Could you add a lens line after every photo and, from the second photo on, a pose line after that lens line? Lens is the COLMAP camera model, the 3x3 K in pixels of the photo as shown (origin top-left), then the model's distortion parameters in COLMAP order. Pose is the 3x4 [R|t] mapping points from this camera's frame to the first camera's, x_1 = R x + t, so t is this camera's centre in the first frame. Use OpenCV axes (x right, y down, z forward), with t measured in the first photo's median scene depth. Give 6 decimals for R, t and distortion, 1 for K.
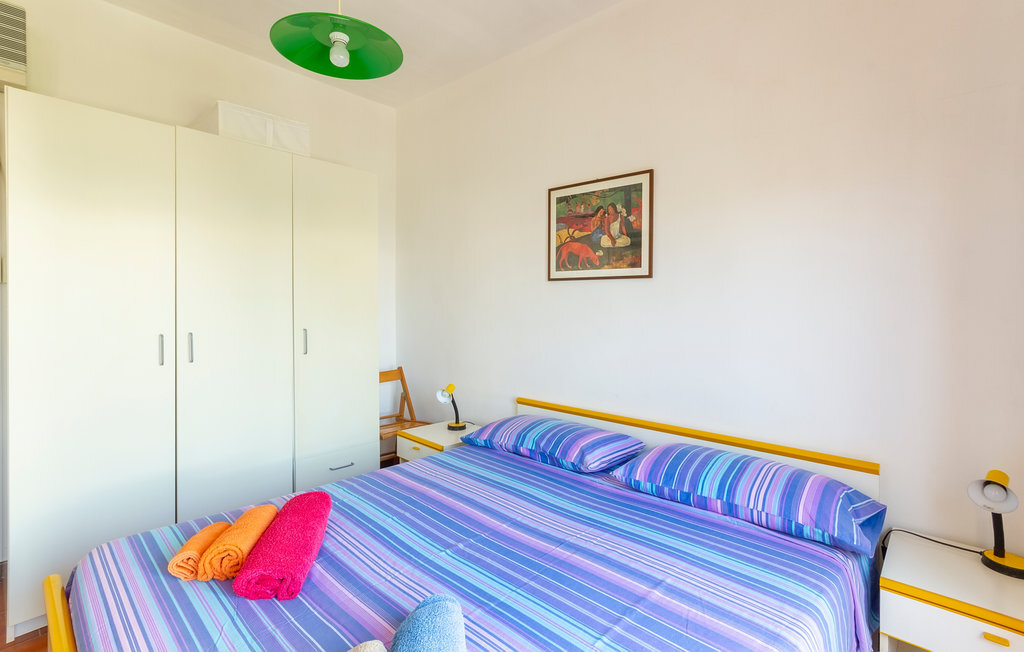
lens RADIAL K [[490.8, 0, 519.1], [0, 490.8, 311.2], [0, 0, 1]] dist [0.002922, 0.000518]
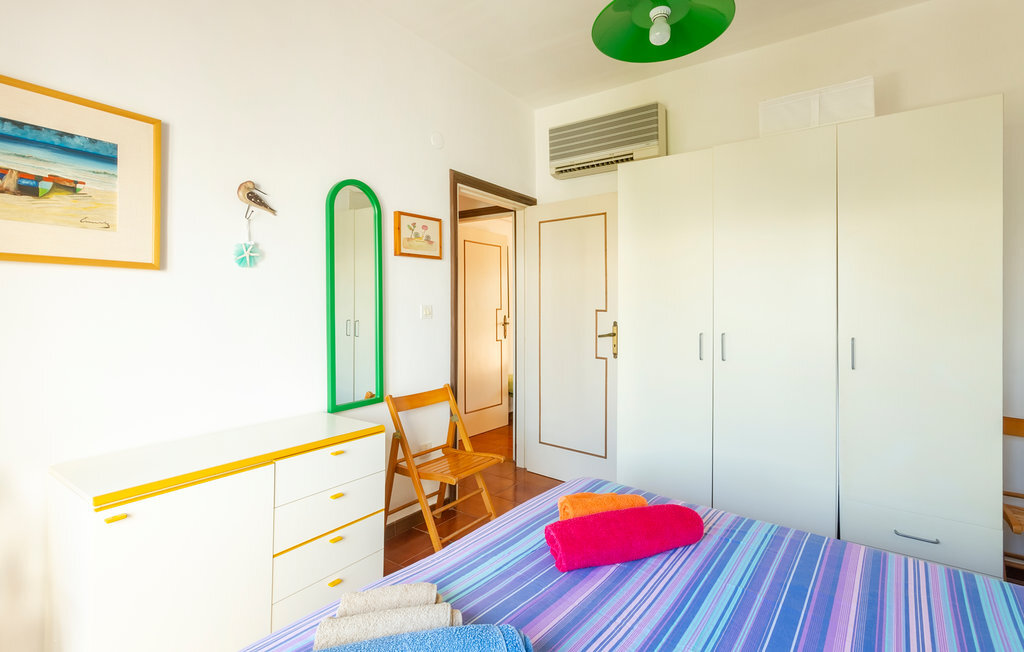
lens RADIAL K [[490.8, 0, 519.1], [0, 490.8, 311.2], [0, 0, 1]] dist [0.002922, 0.000518]
pose [[0.112553, 0.014476, -0.993540, 0.305455], [-0.024590, 0.999628, 0.011779, -0.002896], [0.993341, 0.023106, 0.112867, 0.388512]]
